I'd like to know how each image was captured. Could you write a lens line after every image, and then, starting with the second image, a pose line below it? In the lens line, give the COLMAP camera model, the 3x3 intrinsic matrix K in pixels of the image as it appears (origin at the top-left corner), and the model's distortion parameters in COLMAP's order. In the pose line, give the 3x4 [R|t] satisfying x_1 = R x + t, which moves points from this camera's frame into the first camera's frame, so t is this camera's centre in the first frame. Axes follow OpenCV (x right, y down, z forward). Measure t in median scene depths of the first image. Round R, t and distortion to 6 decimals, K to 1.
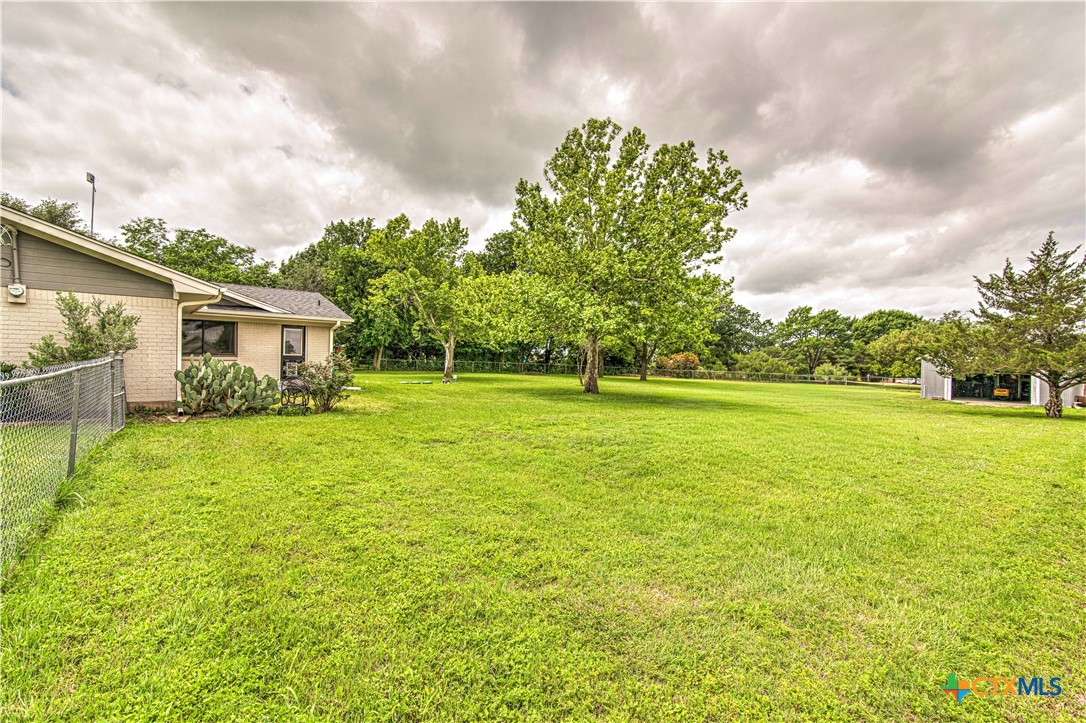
lens RADIAL K [[494.0, 0, 539.9], [0, 494.0, 356.2], [0, 0, 1]] dist [0.000598, 0.001668]
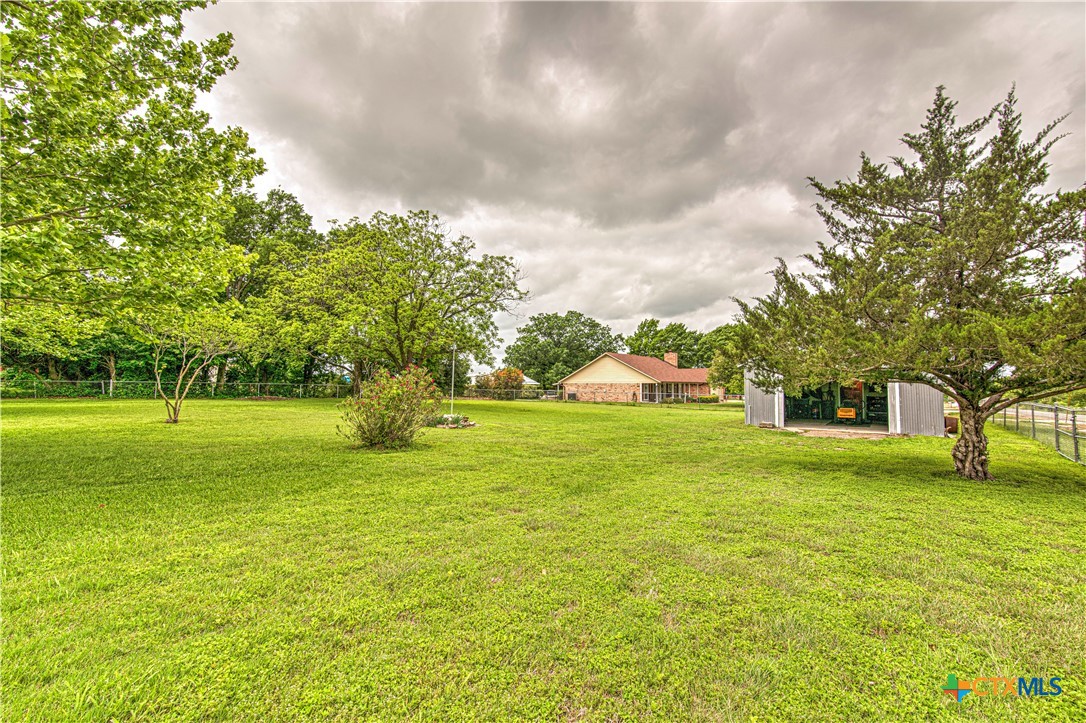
lens RADIAL K [[494.0, 0, 546.9], [0, 494.0, 364.0], [0, 0, 1]] dist [0.000598, 0.001668]
pose [[0.970408, -0.004099, 0.241435, 0.512402], [0.010704, 0.999603, -0.026051, 0.026600], [-0.241233, 0.027864, 0.970067, 0.599731]]
